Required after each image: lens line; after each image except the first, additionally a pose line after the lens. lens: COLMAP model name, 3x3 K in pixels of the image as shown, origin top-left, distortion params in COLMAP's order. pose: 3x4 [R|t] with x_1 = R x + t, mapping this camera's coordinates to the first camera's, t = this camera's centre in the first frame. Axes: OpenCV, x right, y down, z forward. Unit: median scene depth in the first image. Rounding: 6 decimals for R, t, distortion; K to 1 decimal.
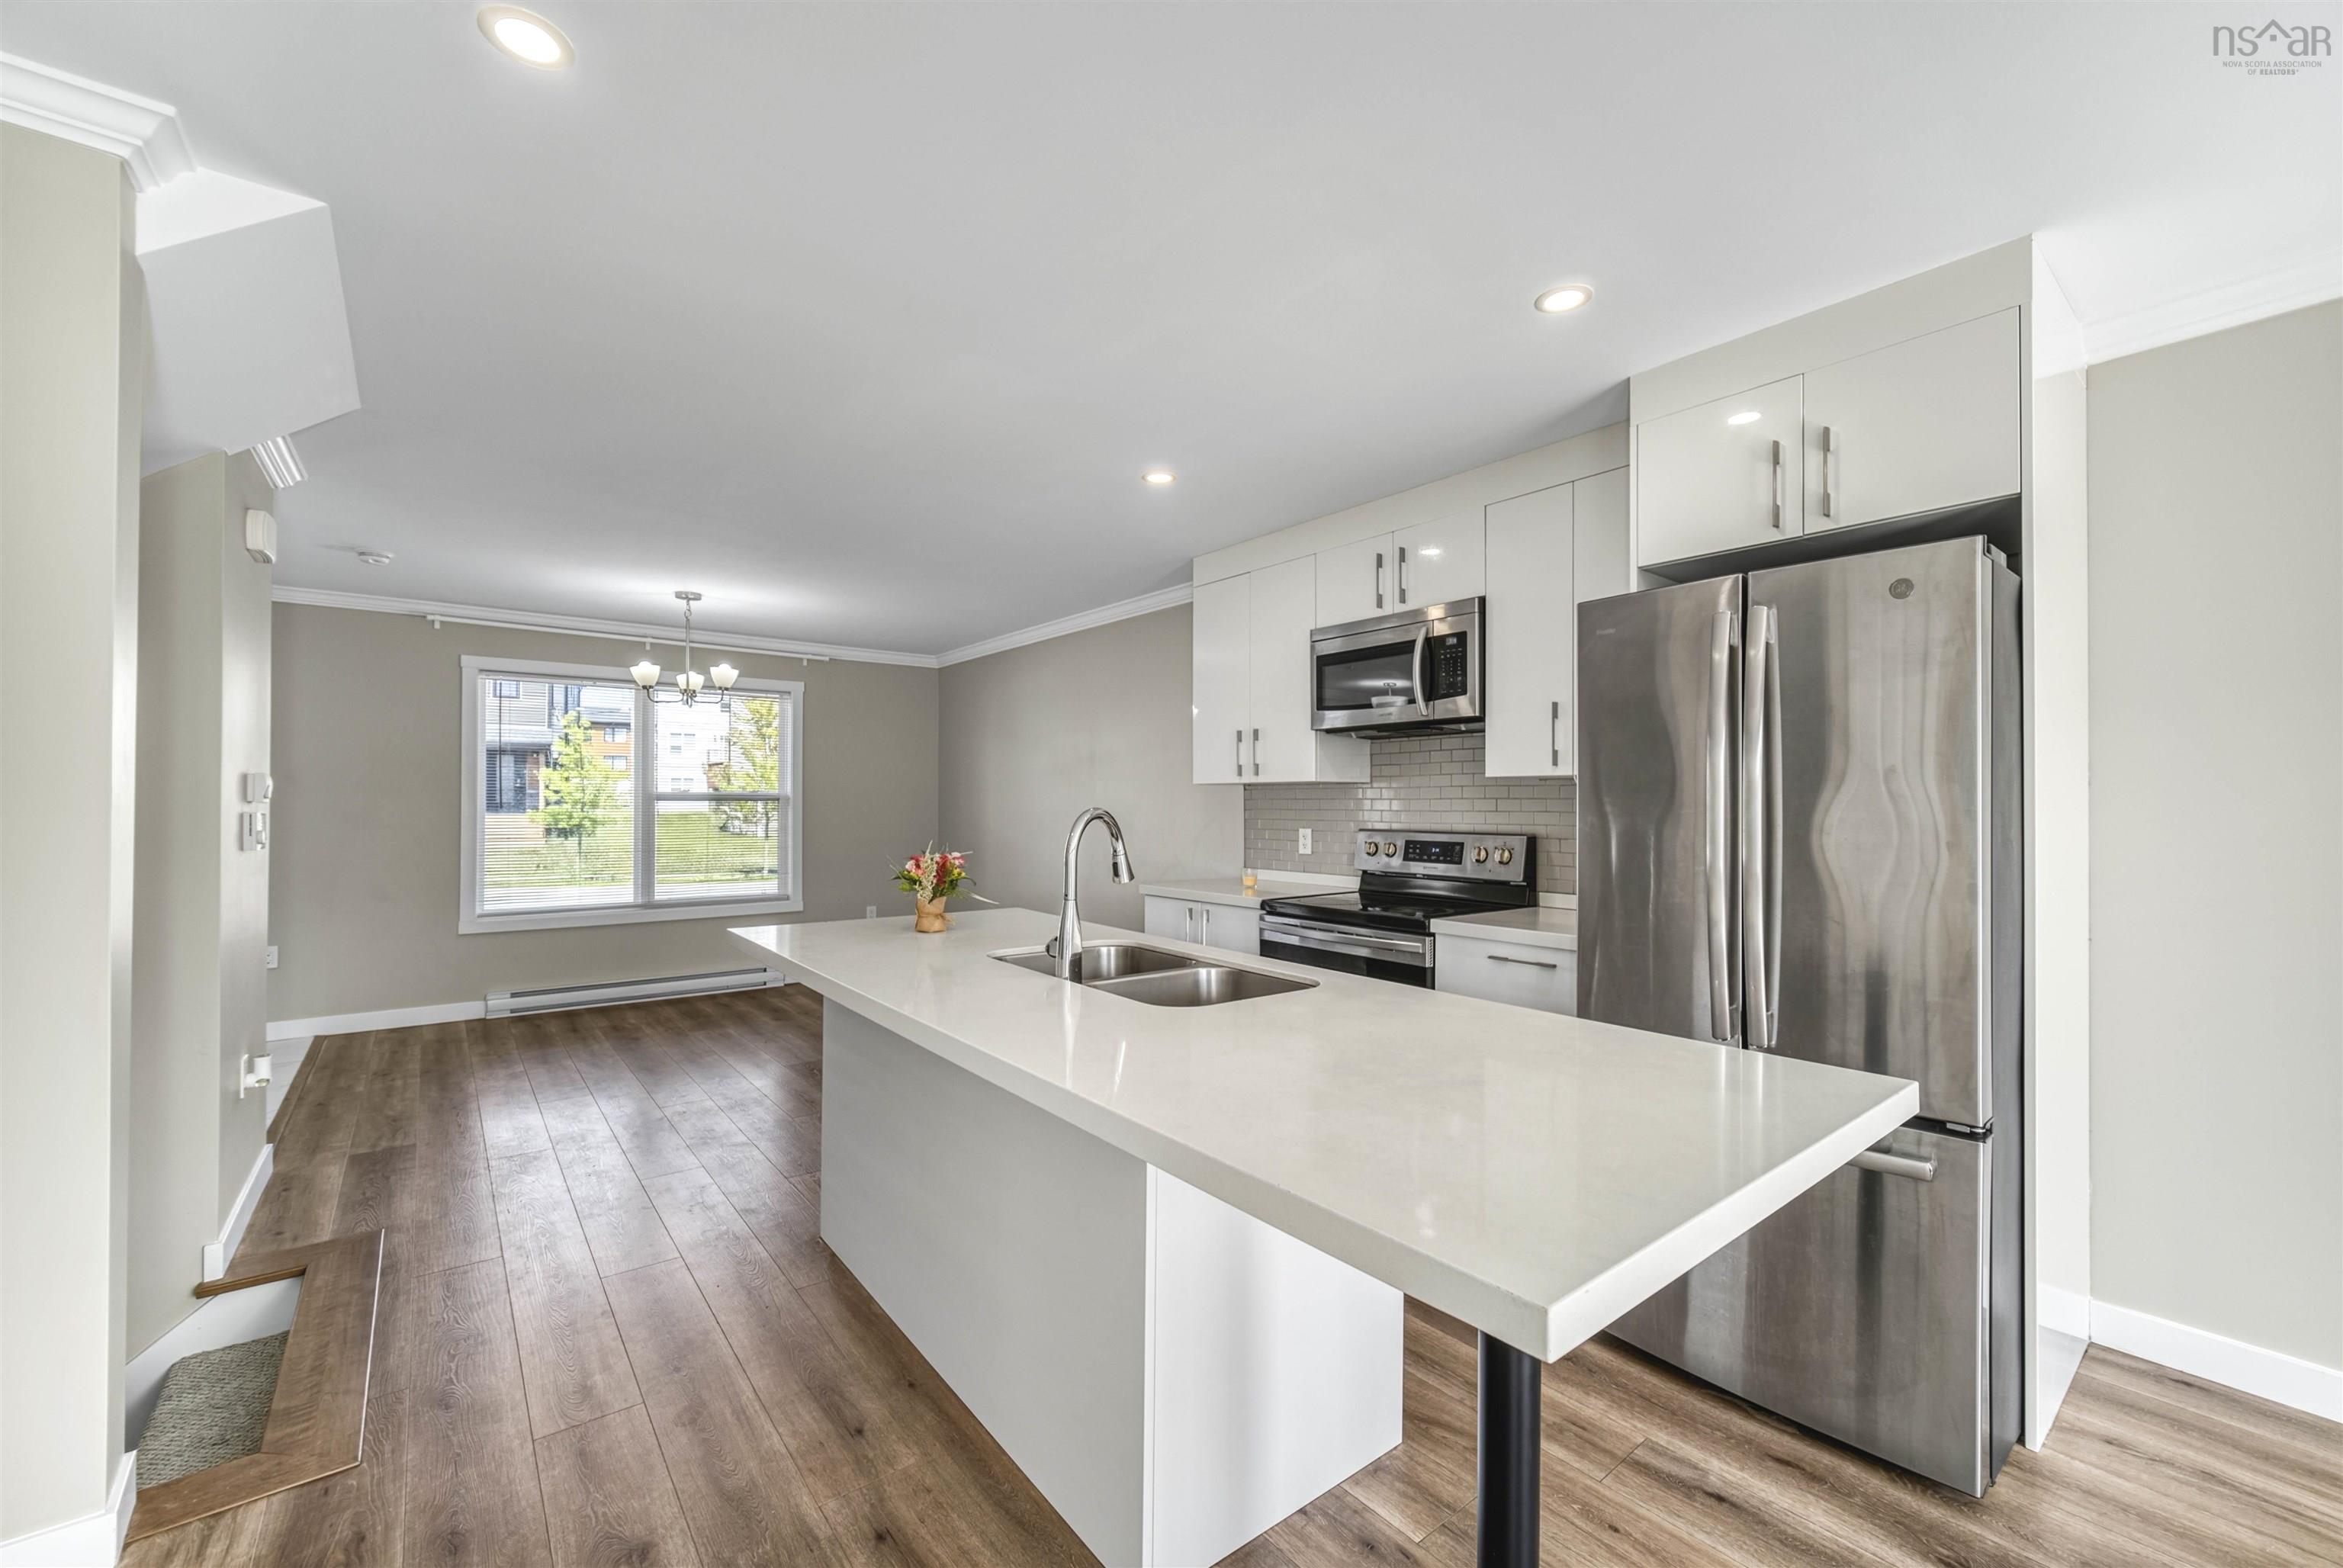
lens RADIAL K [[930.8, 0, 1168.0], [0, 930.8, 798.1], [0, 0, 1]] dist [-0.000340, 0.000269]
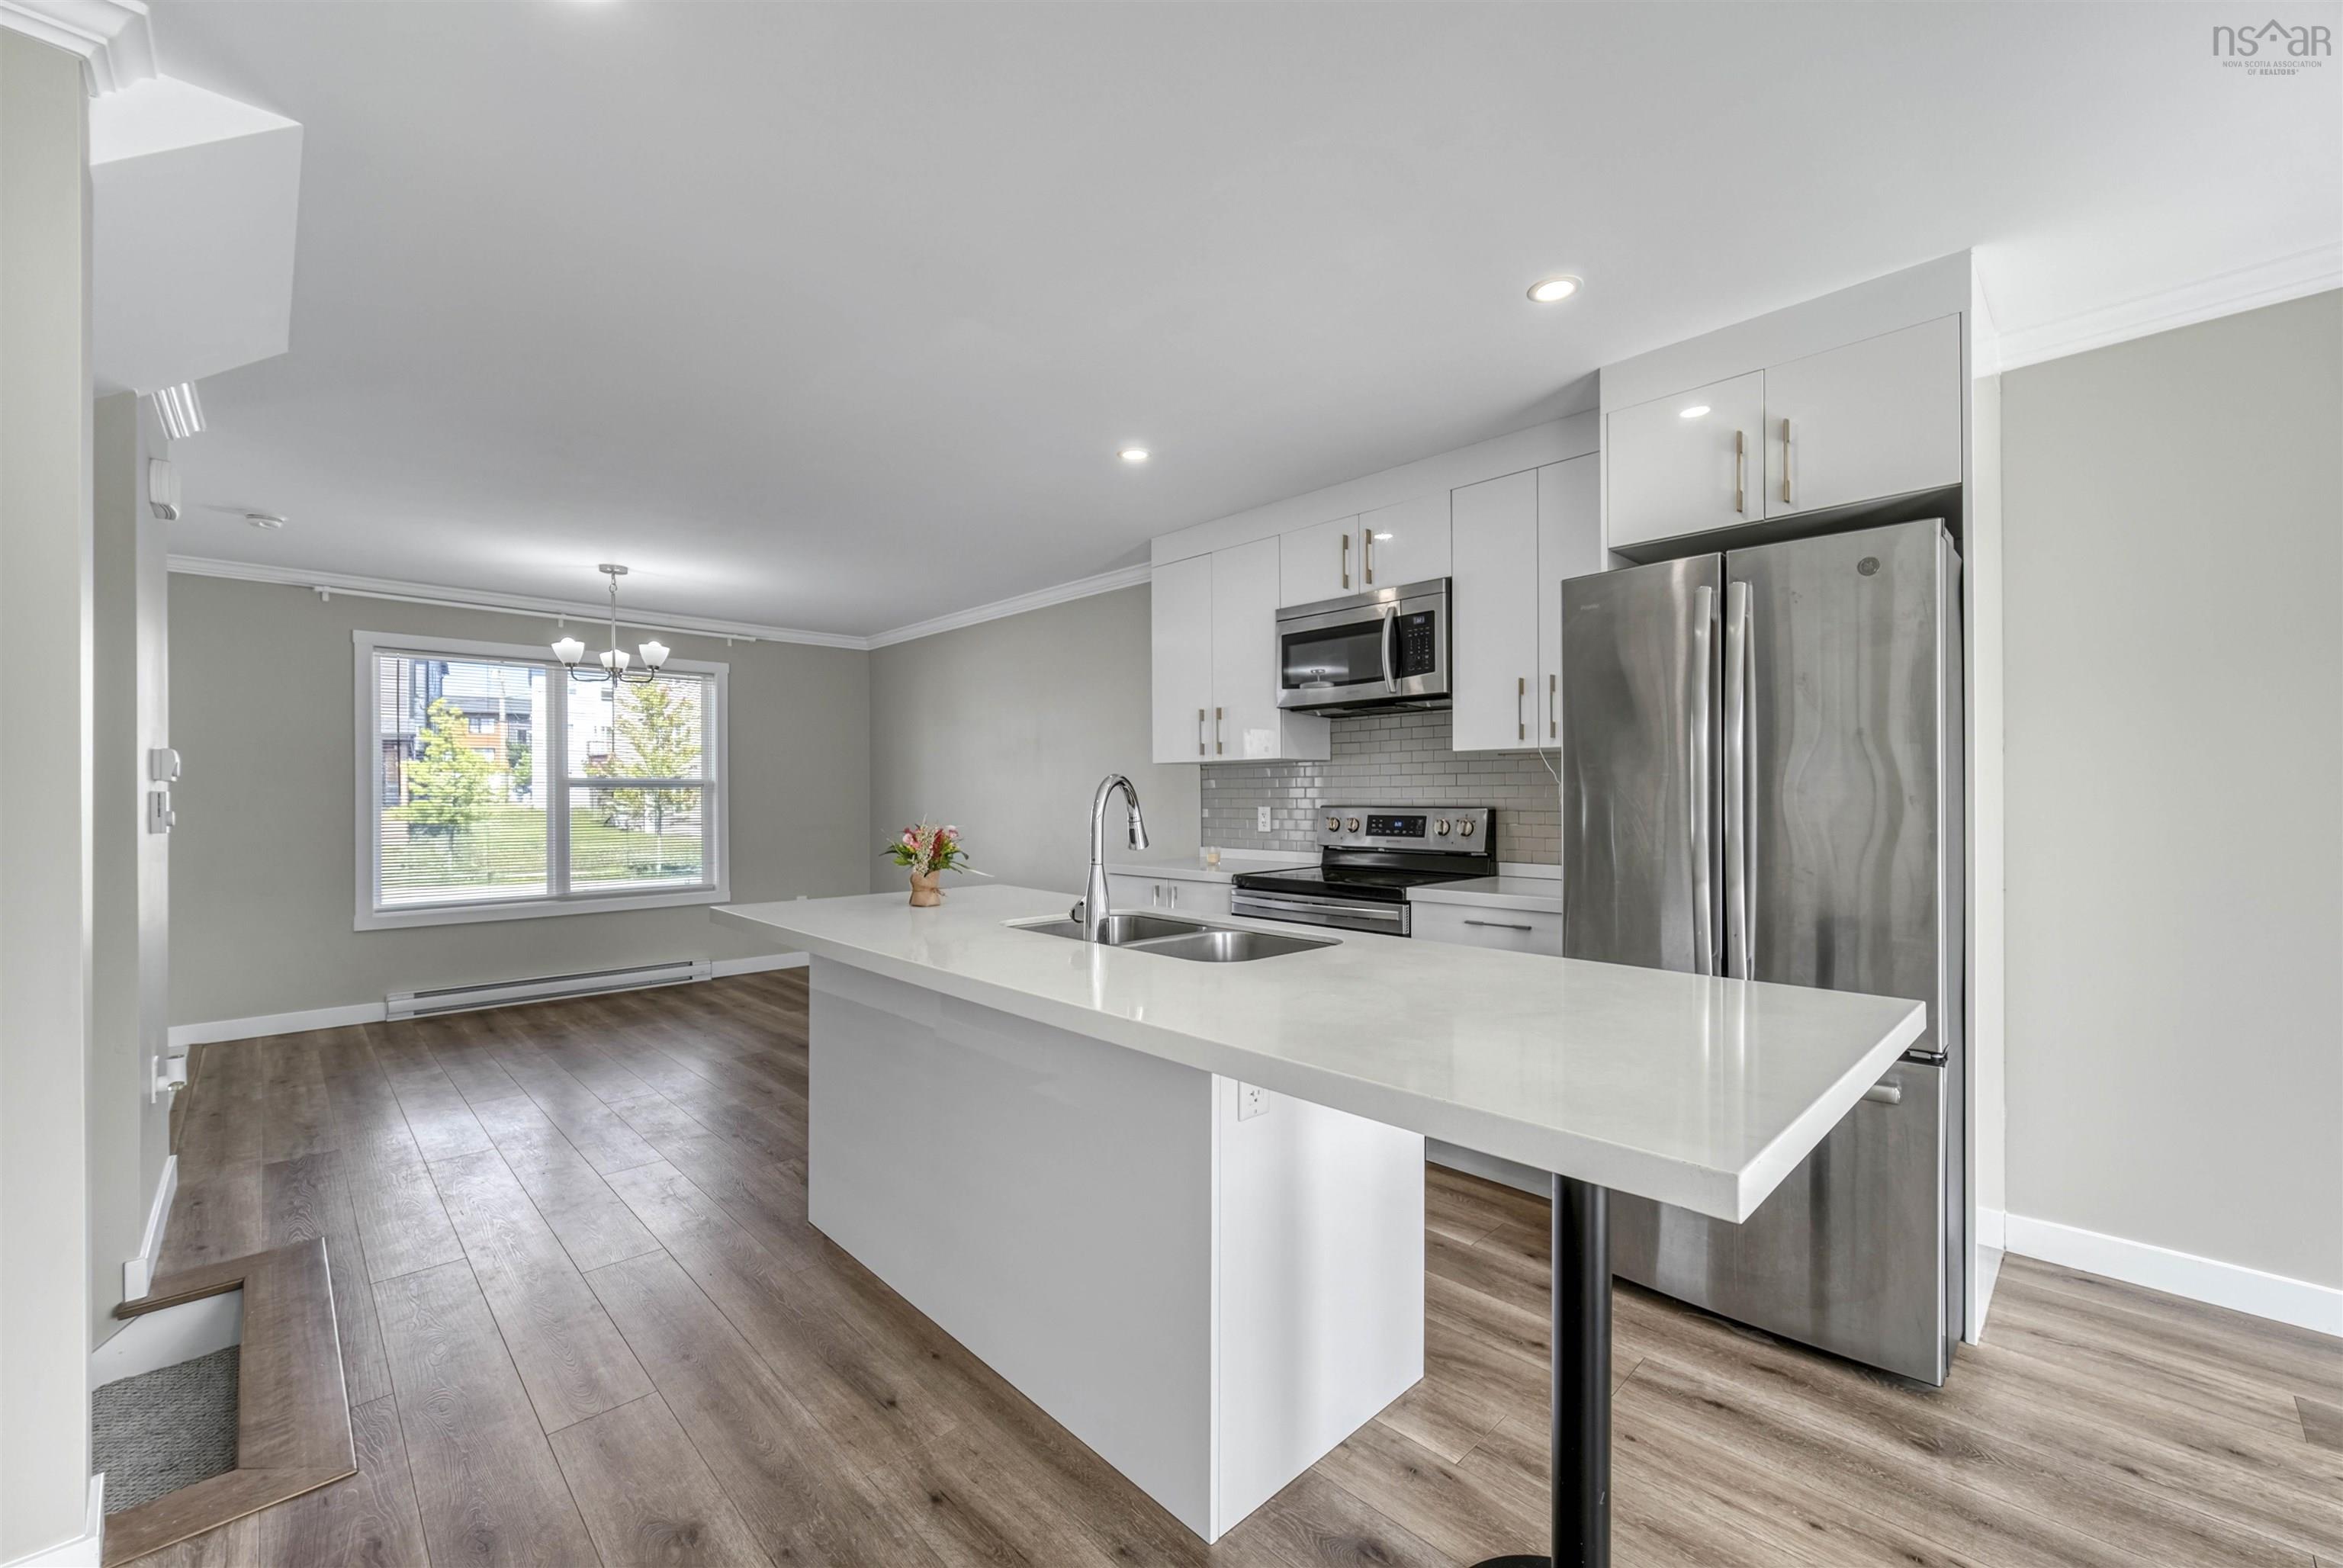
lens RADIAL K [[934.1, 0, 1165.2], [0, 934.1, 795.9], [0, 0, 1]] dist [-0.001055, 0.000234]
pose [[0.995264, -0.007290, 0.096934, -0.091186], [0.006650, 0.999954, 0.006918, 0.020154], [-0.096980, -0.006240, 0.995267, -0.008684]]
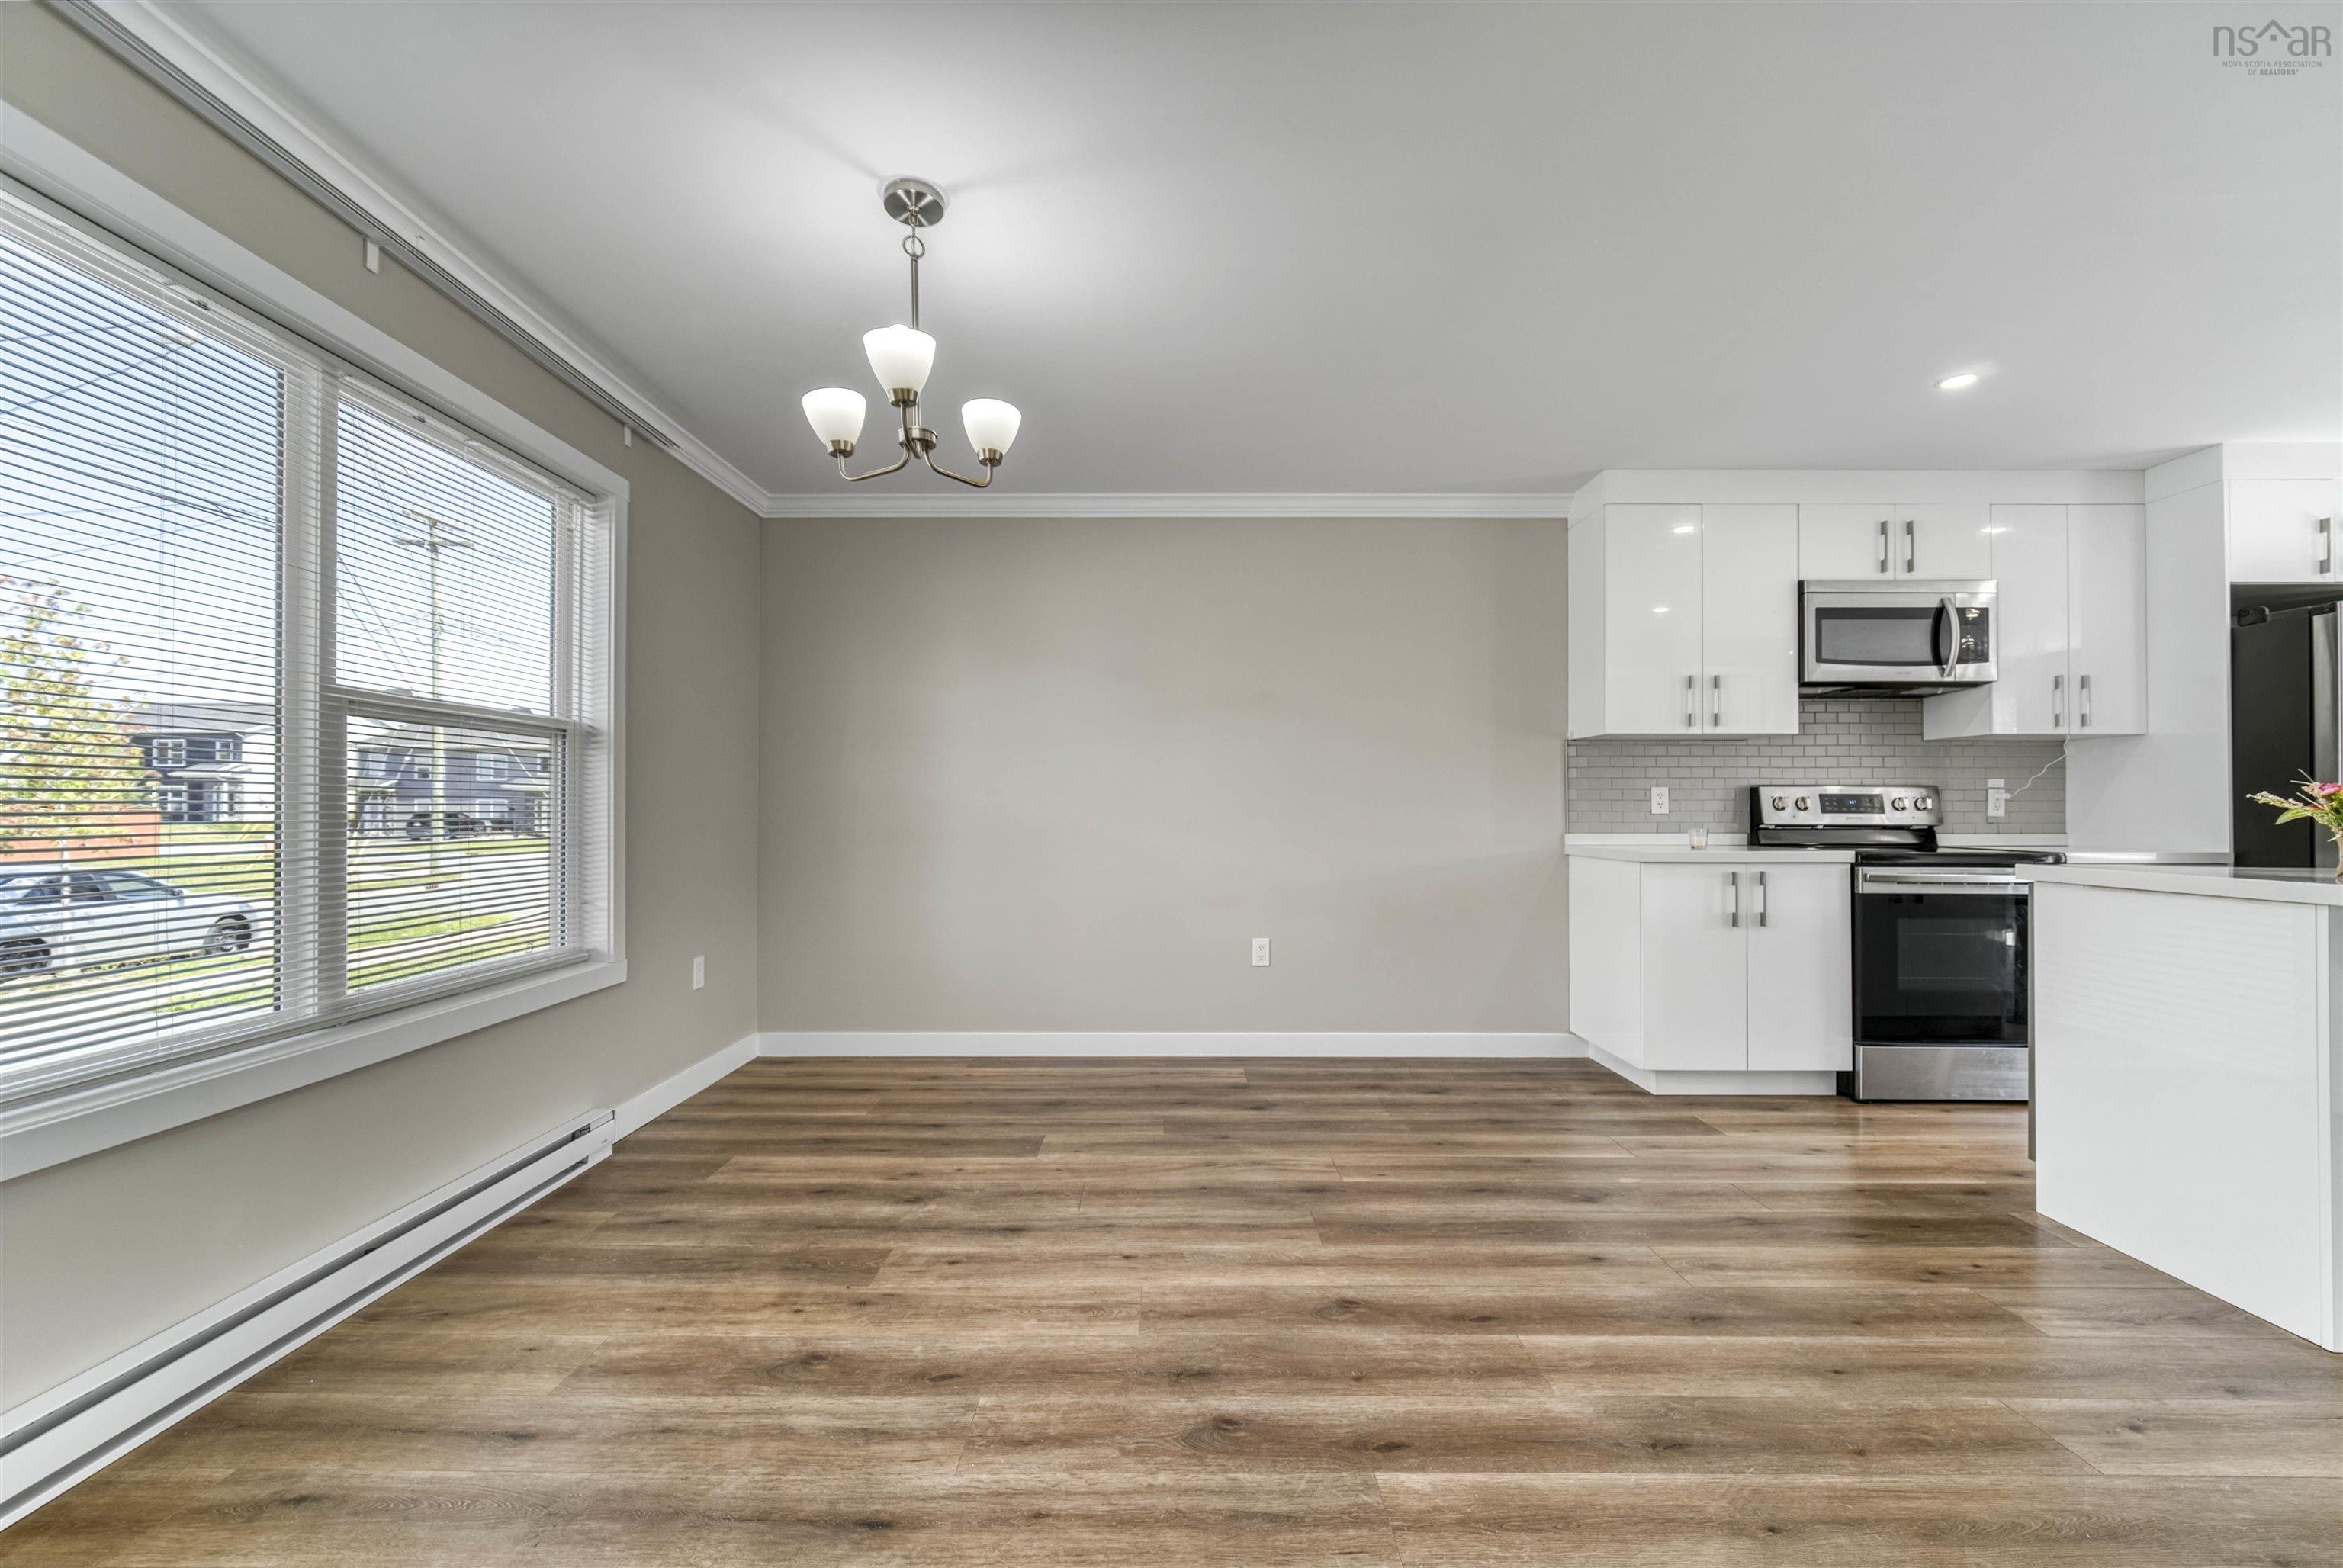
lens RADIAL K [[938.9, 0, 1160.7], [0, 938.9, 802.1], [0, 0, 1]] dist [0.000463, 0.000046]
pose [[0.625035, 0.004249, 0.780585, -1.417314], [-0.004631, 0.999988, -0.001735, 0.080170], [-0.780583, -0.002530, 0.625047, 1.226638]]
